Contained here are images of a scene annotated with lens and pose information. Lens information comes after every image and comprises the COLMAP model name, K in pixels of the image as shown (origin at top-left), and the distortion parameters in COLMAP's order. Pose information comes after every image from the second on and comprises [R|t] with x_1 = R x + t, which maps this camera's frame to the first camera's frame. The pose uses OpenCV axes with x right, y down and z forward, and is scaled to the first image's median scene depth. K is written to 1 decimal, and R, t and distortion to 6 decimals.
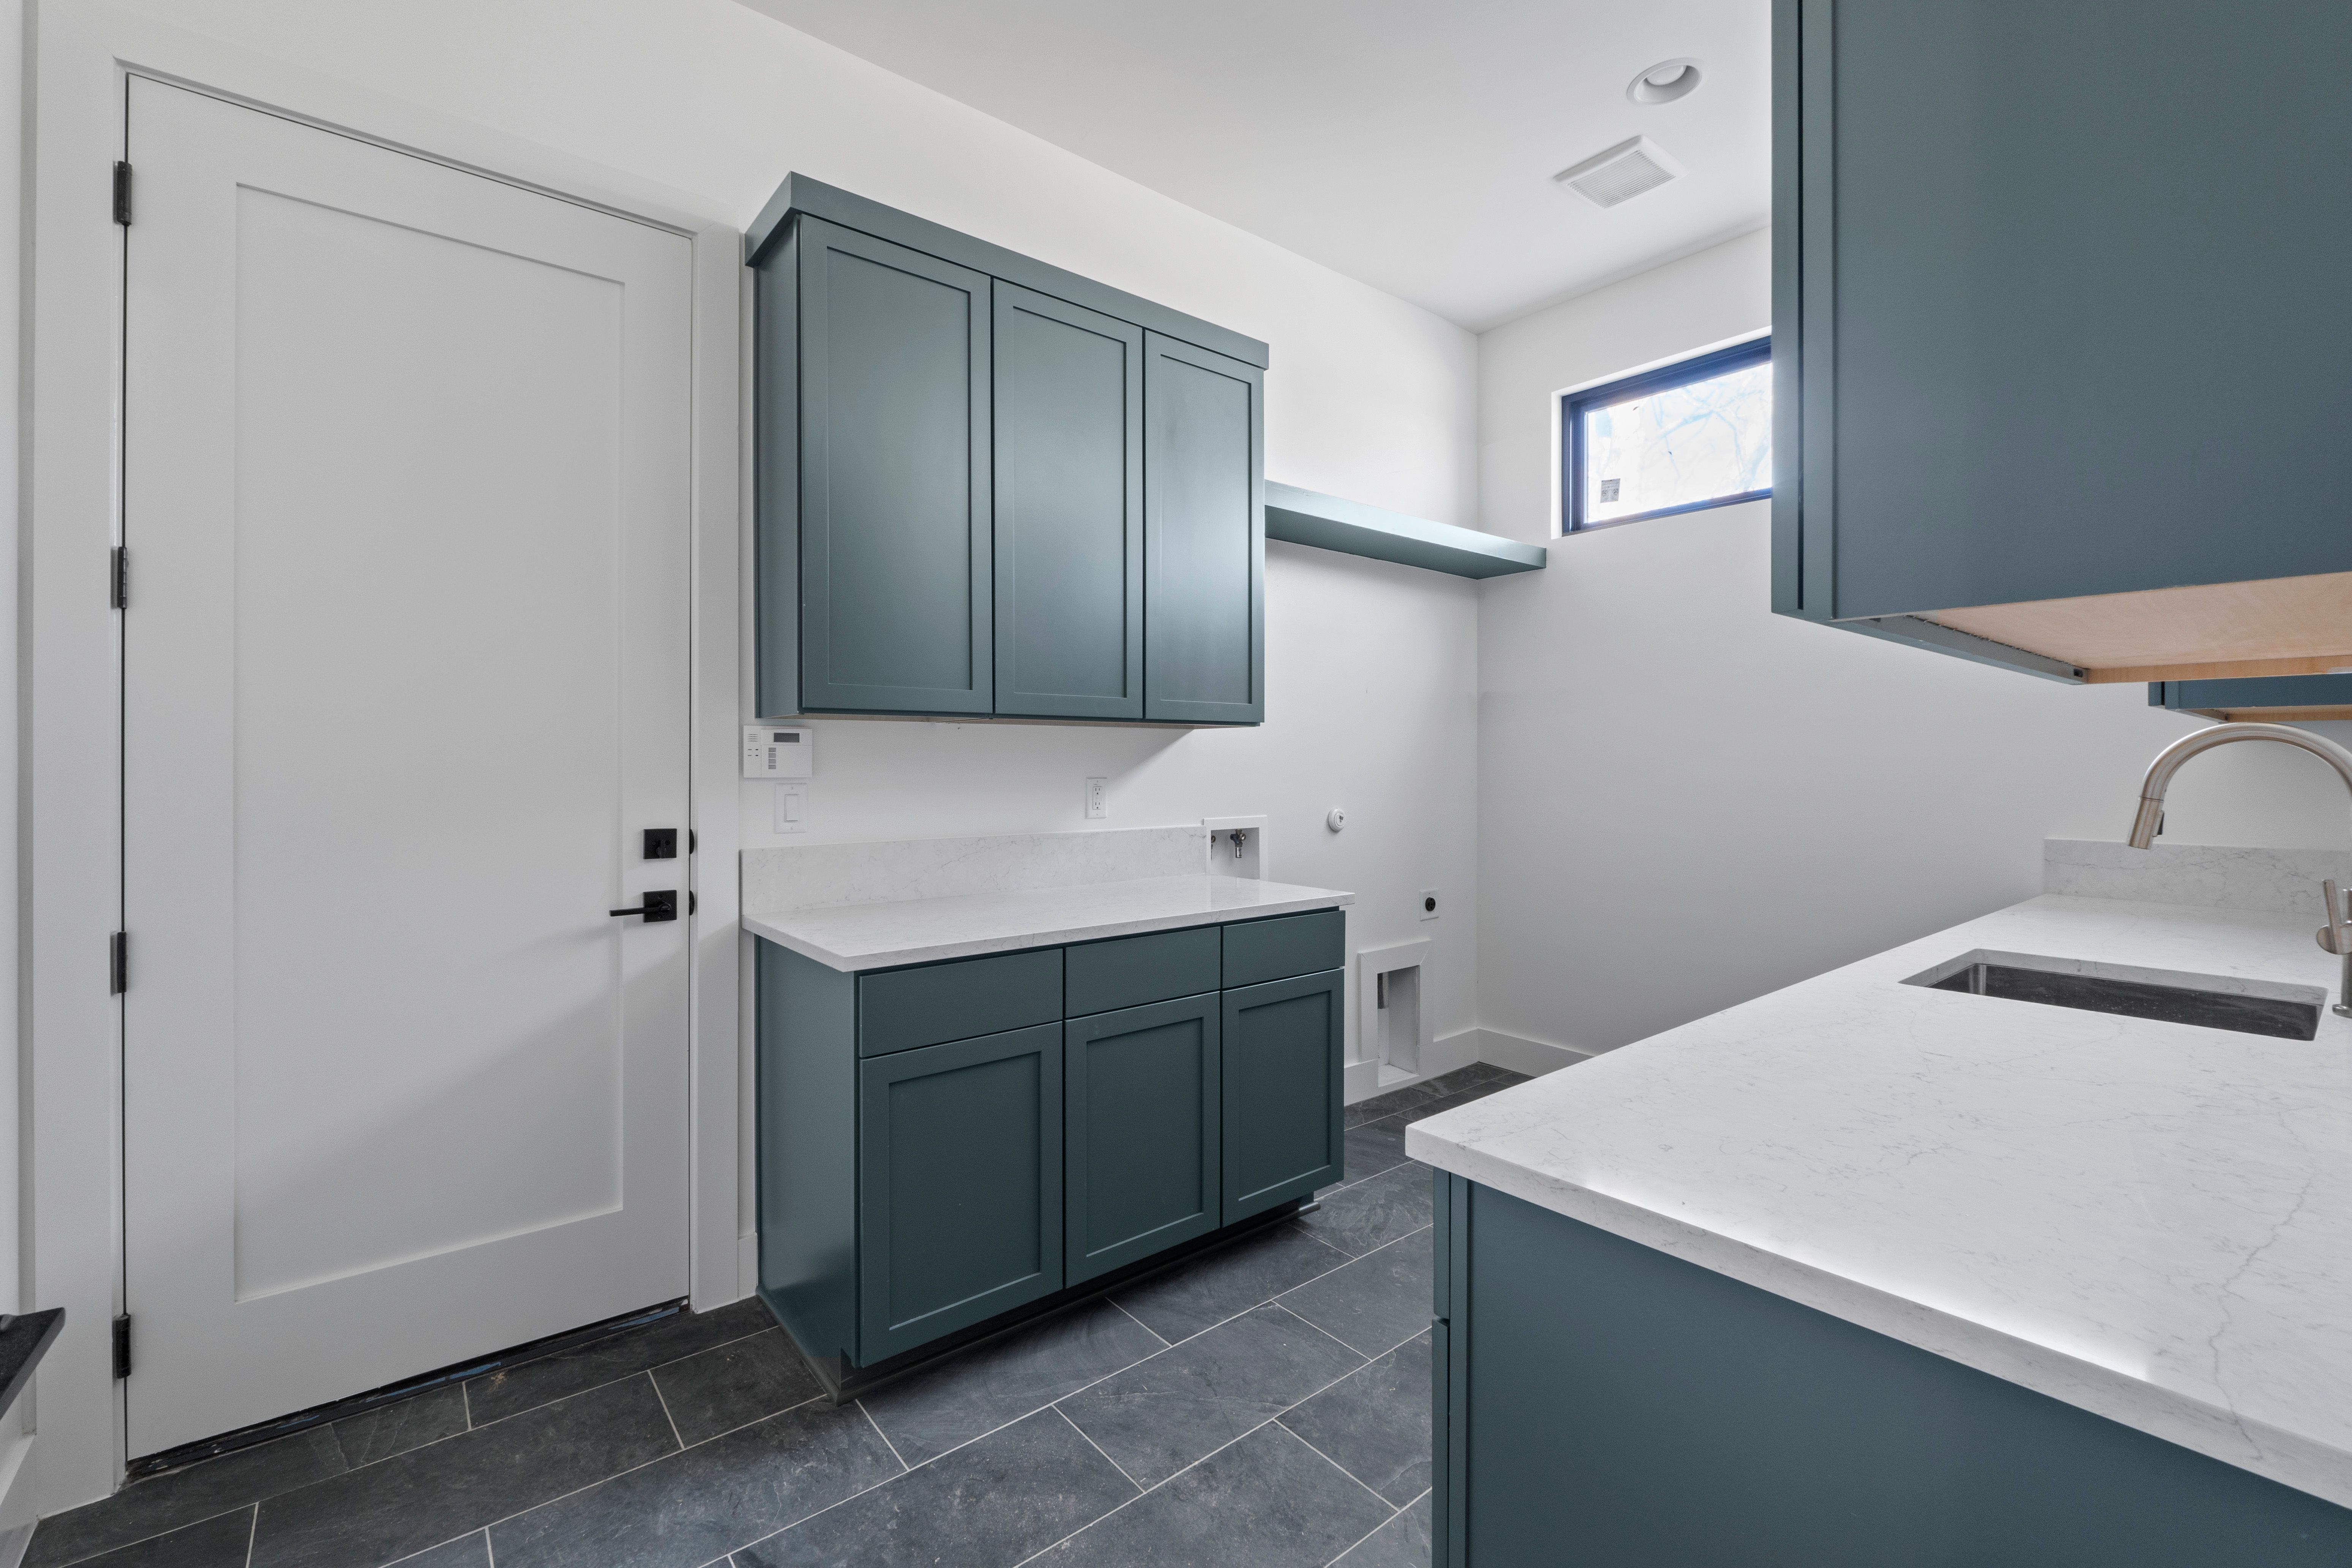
lens RADIAL K [[1003.4, 0, 1161.6], [0, 1003.4, 780.6], [0, 0, 1]] dist [-0.011415, -0.000937]
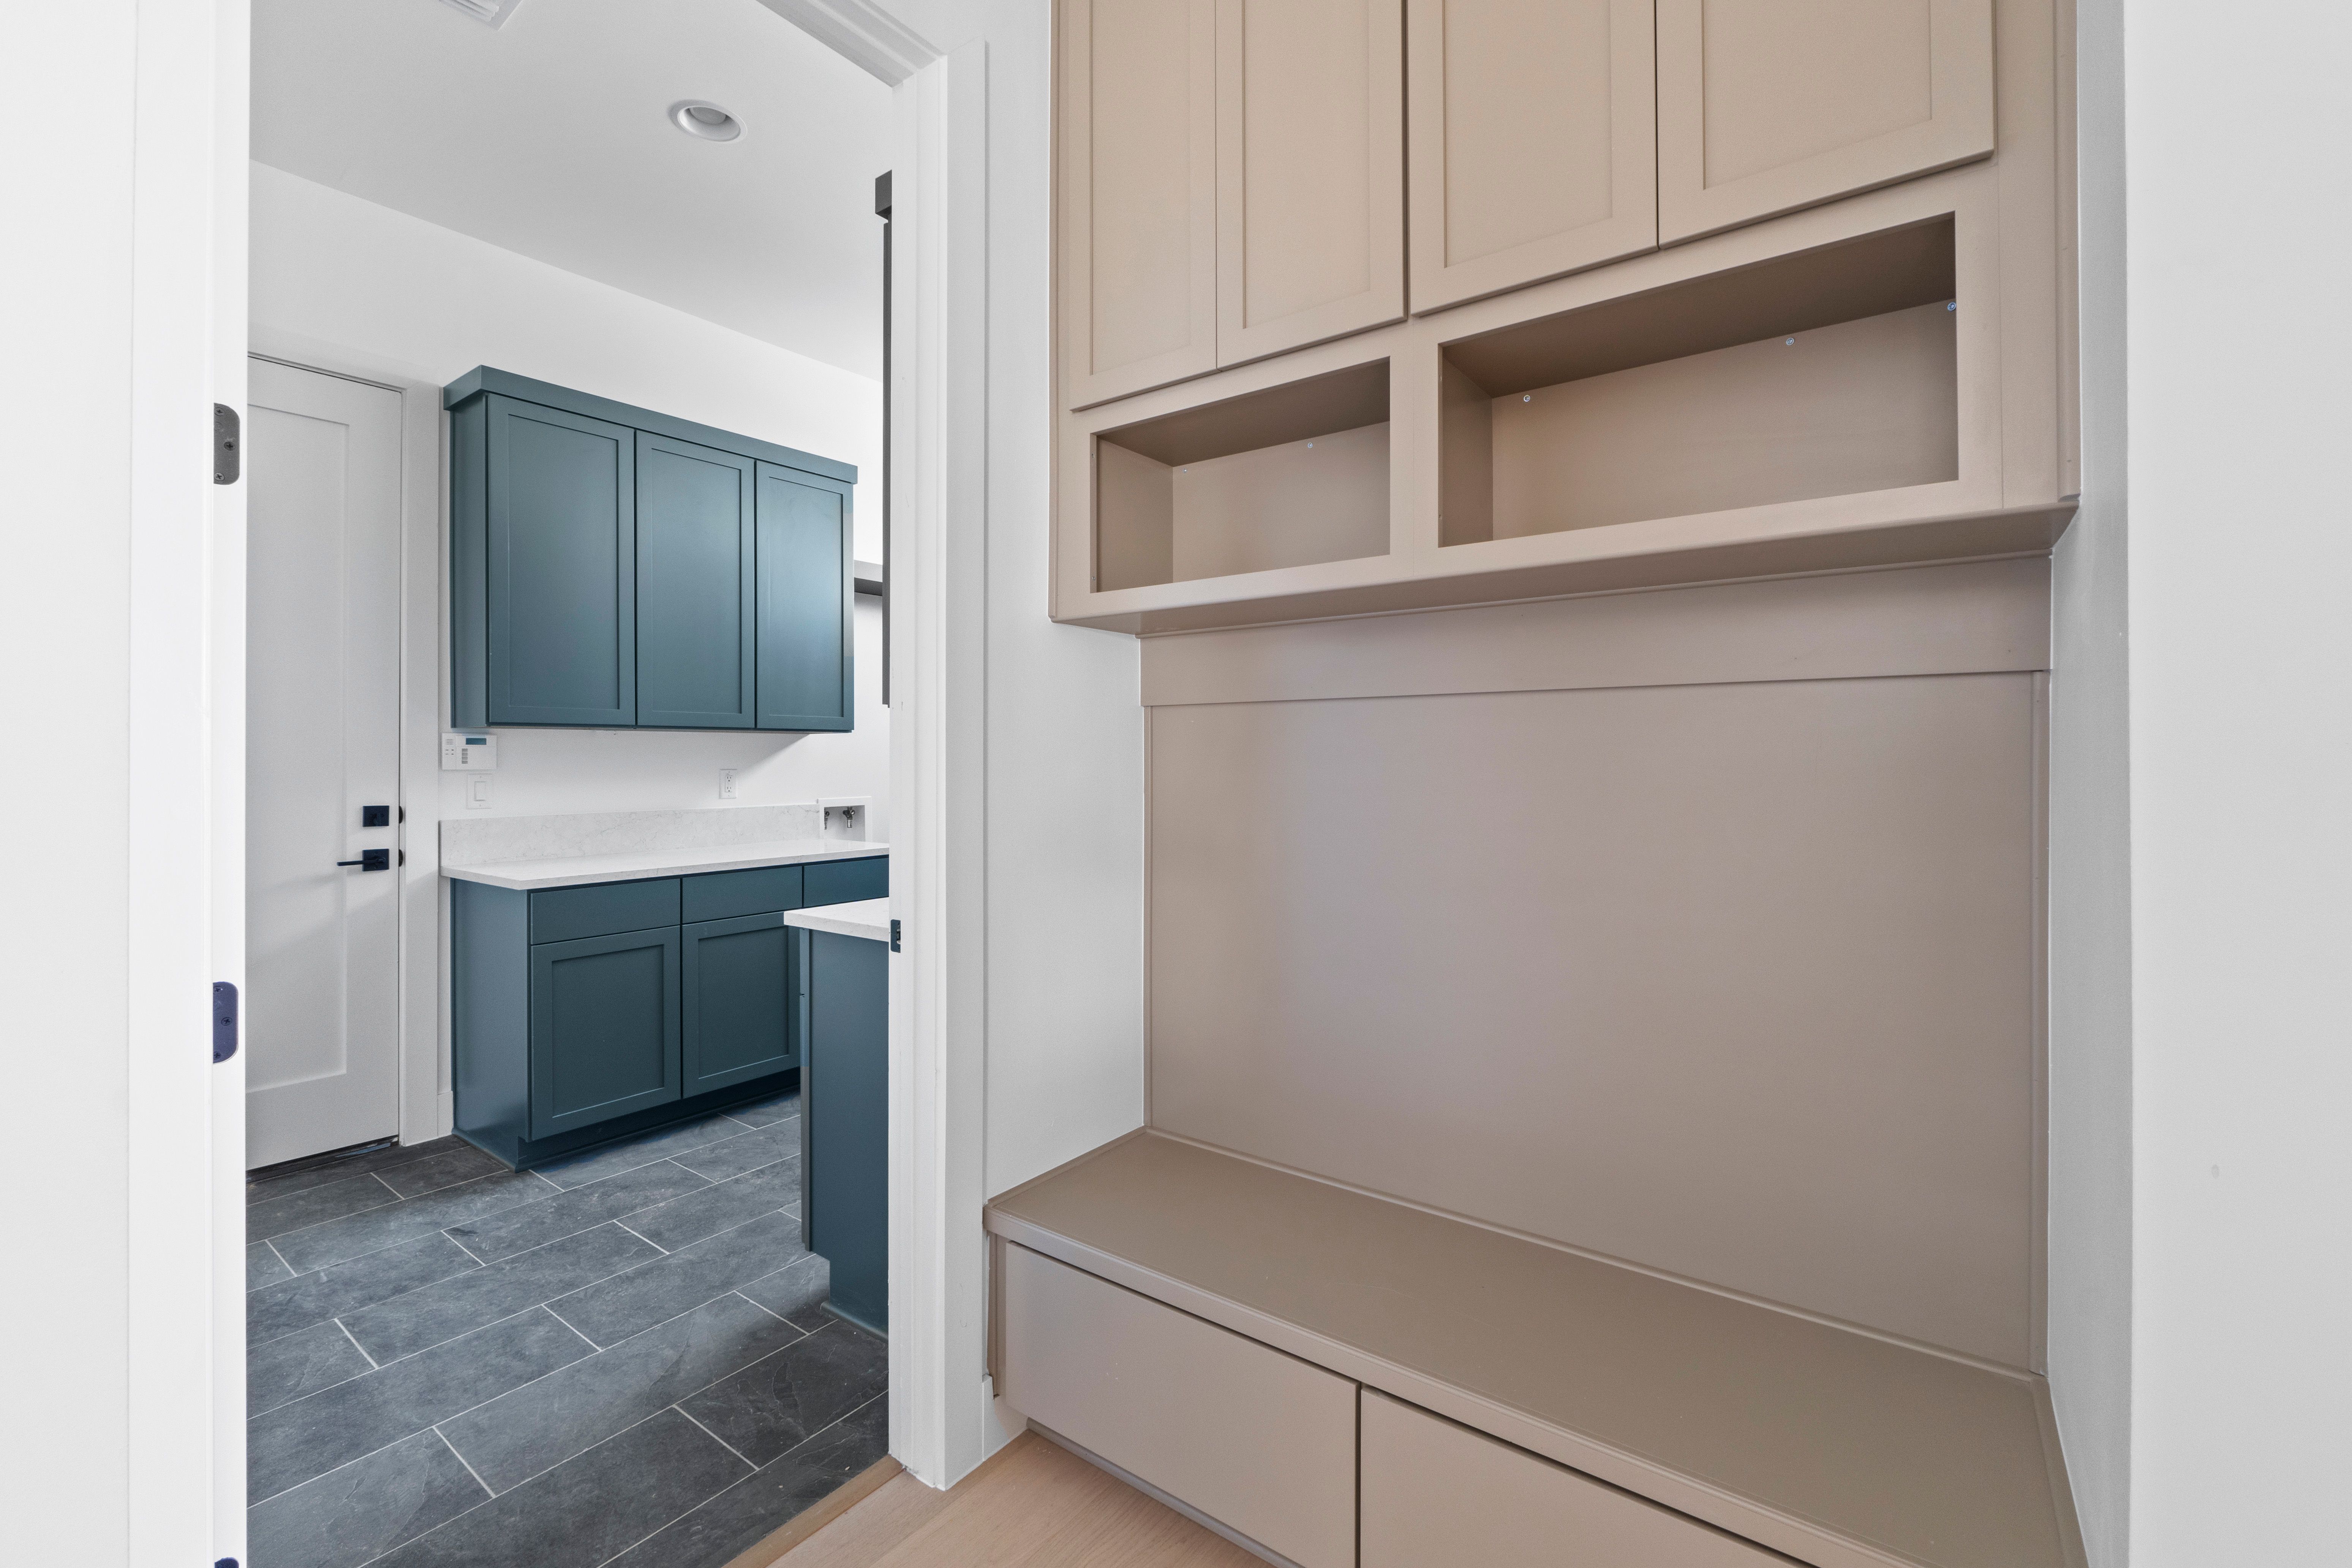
lens RADIAL K [[1003.4, 0, 1175.6], [0, 1003.4, 761.3], [0, 0, 1]] dist [-0.011415, -0.000937]
pose [[0.964951, -0.004903, 0.262384, 0.222308], [0.008968, 0.999858, -0.014295, 0.014970], [-0.262276, 0.016147, 0.964858, -0.656379]]
